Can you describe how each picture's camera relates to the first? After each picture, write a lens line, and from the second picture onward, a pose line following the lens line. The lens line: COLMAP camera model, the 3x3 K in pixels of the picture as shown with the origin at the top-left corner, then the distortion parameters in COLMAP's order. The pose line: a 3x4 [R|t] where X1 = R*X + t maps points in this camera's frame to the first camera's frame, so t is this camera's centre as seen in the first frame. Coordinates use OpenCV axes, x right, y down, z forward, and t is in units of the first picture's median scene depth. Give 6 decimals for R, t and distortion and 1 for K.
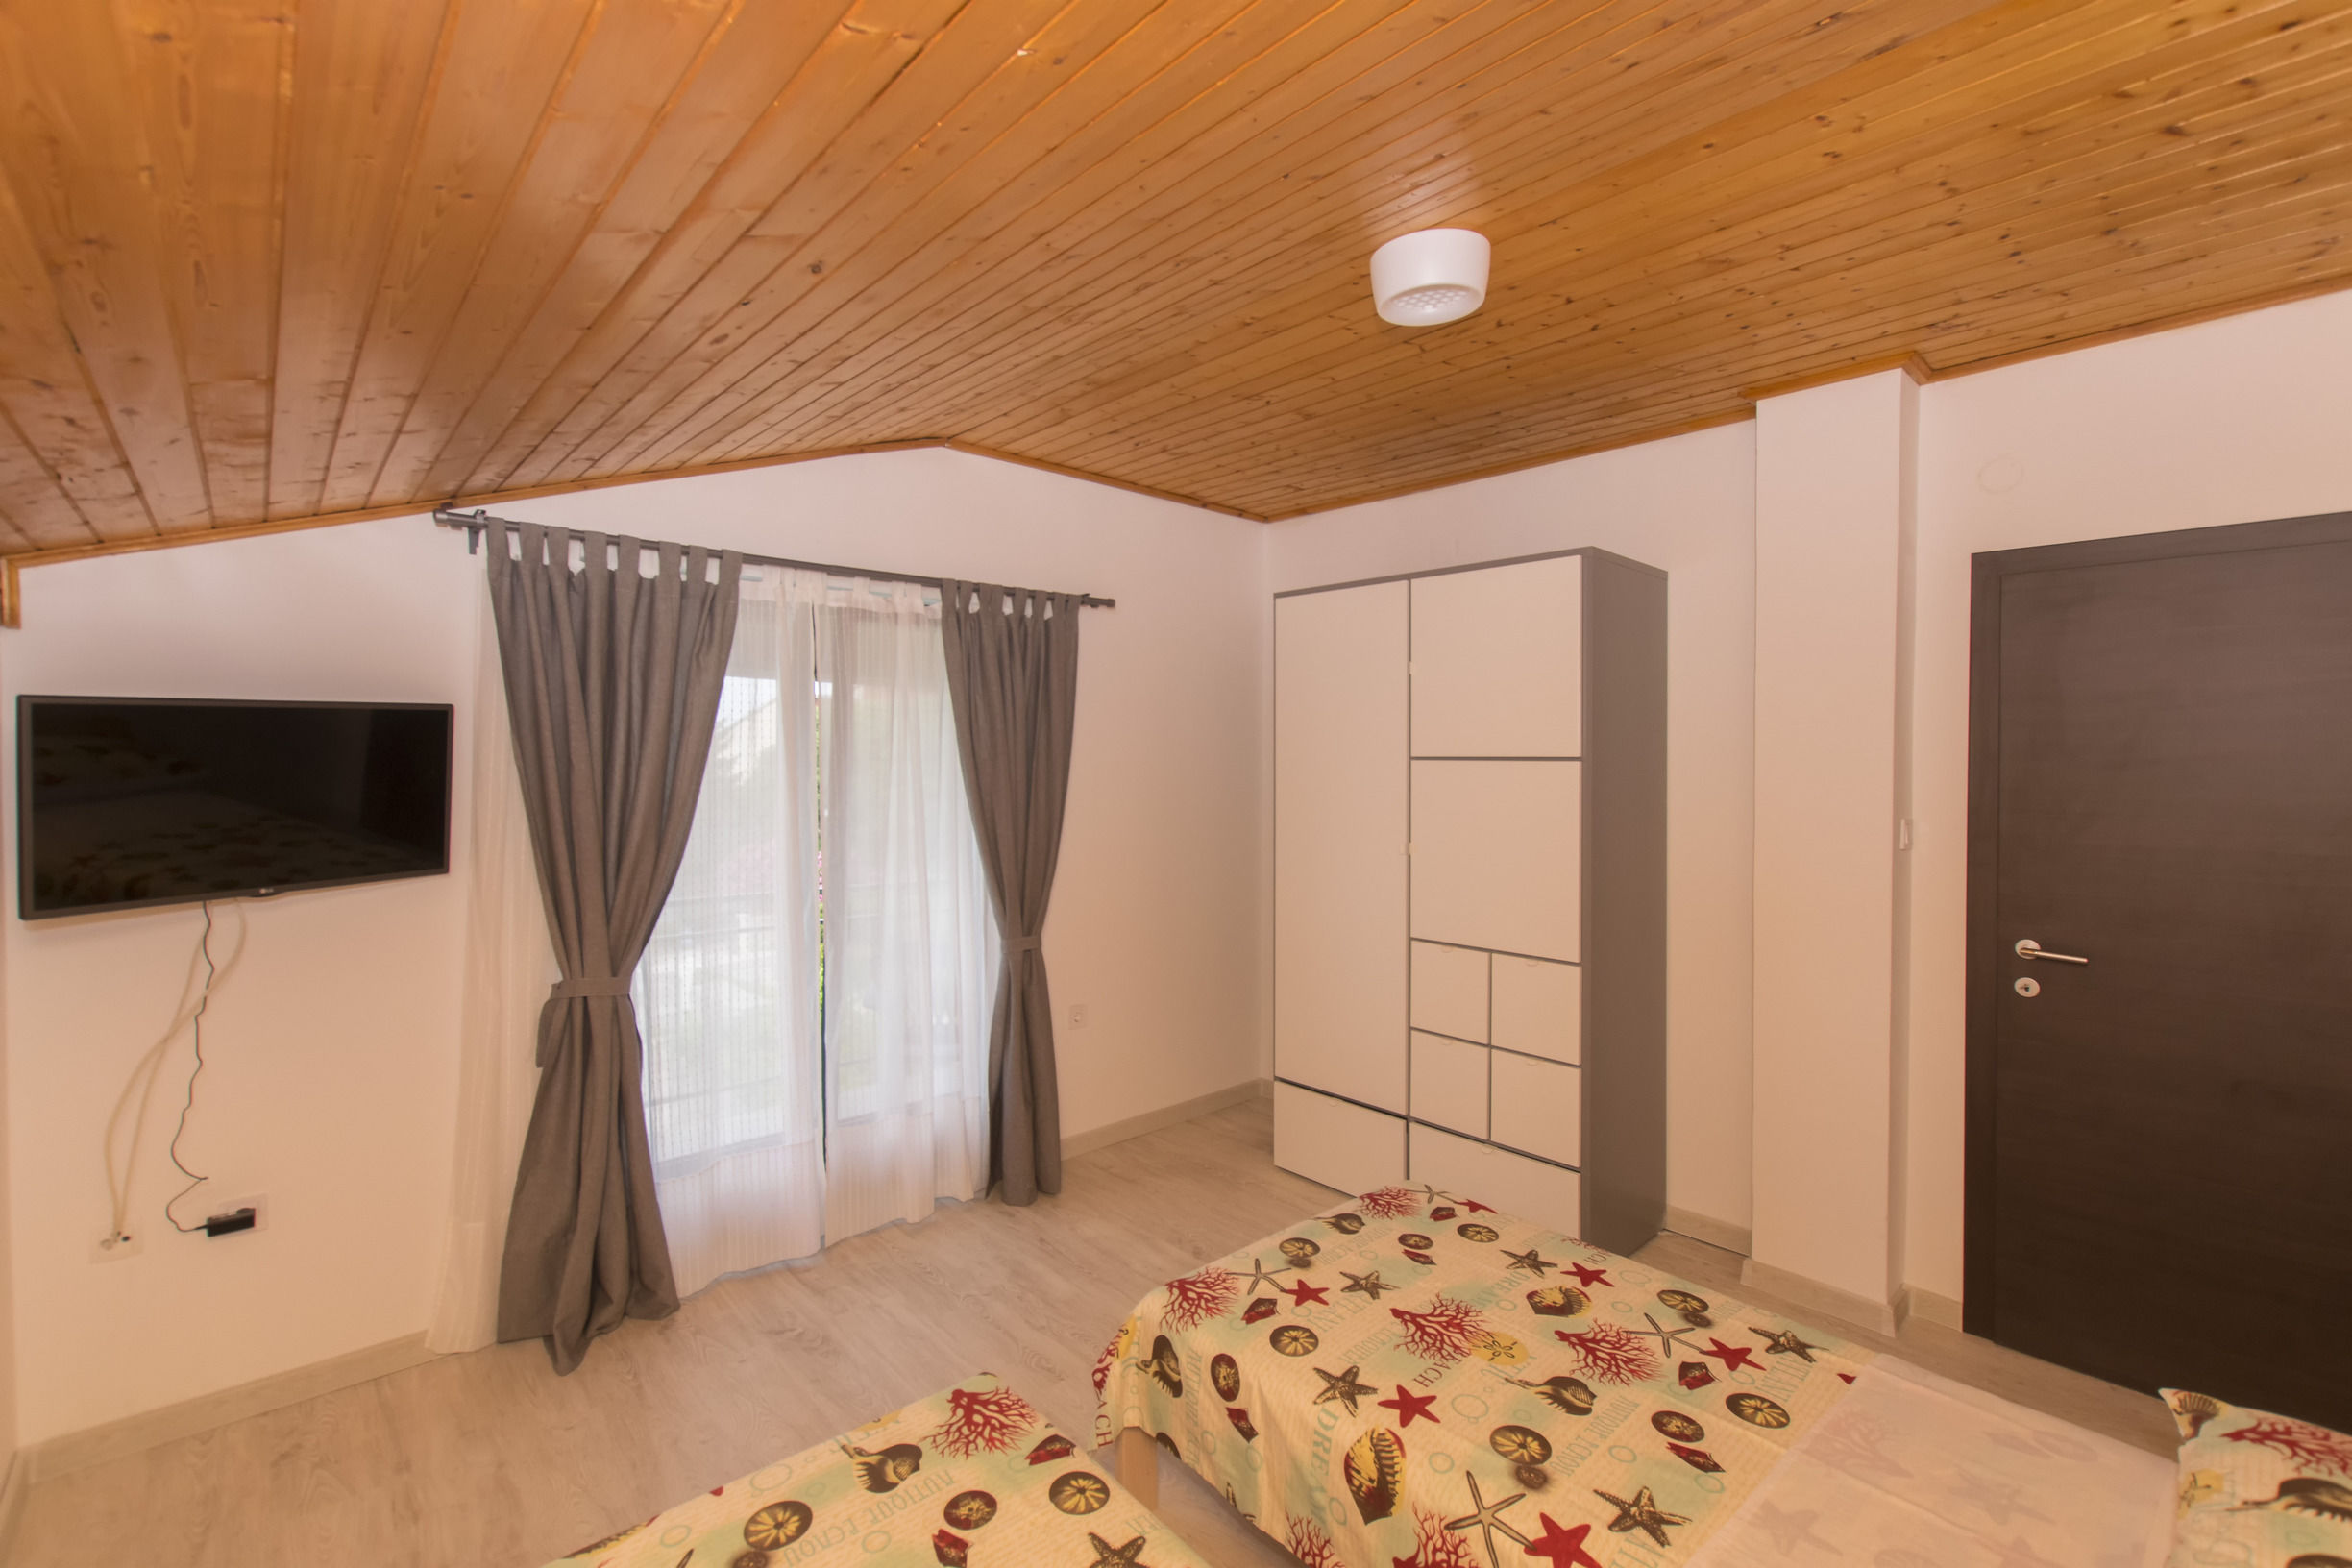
lens RADIAL K [[1017.3, 0, 1174.4], [0, 1017.3, 777.5], [0, 0, 1]] dist [0.004098, 0.000196]
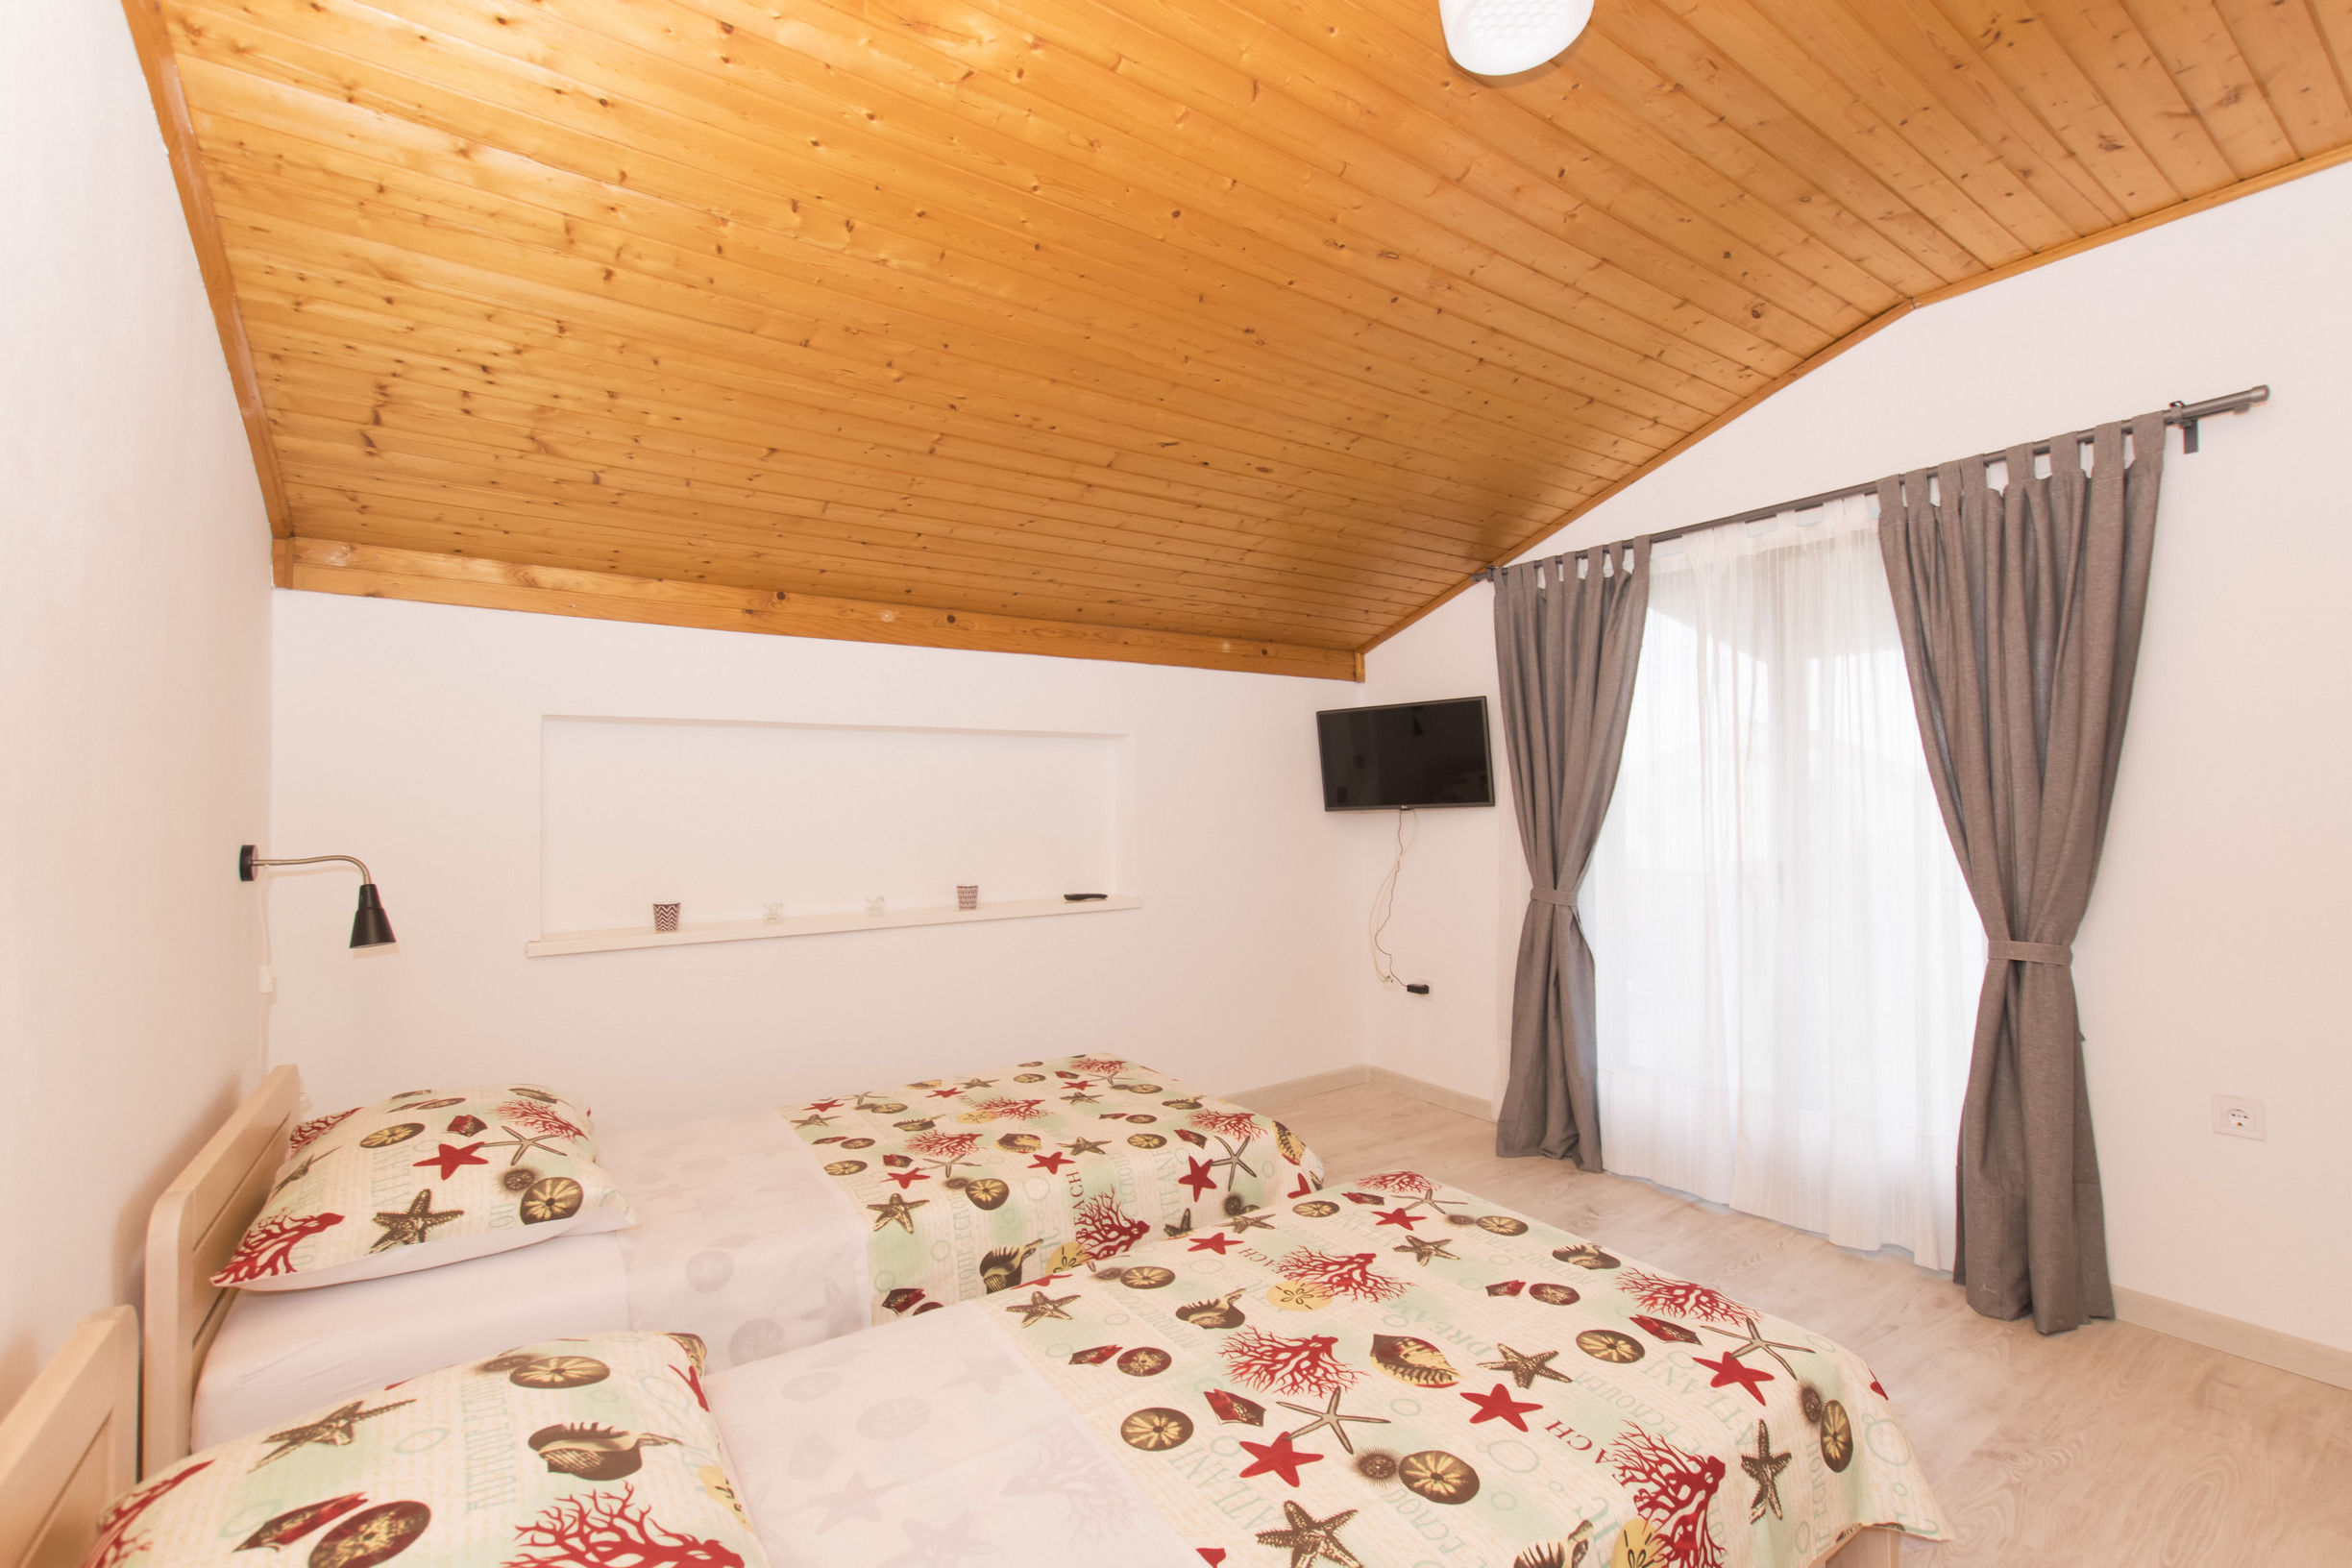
lens RADIAL K [[1021.1, 0, 1186.1], [0, 1021.1, 792.3], [0, 0, 1]] dist [0.030483, -0.011878]
pose [[-0.126315, -0.017666, -0.991833, 0.933577], [-0.008315, 0.999825, -0.016749, 0.105580], [0.991955, 0.006132, -0.126440, 0.772795]]
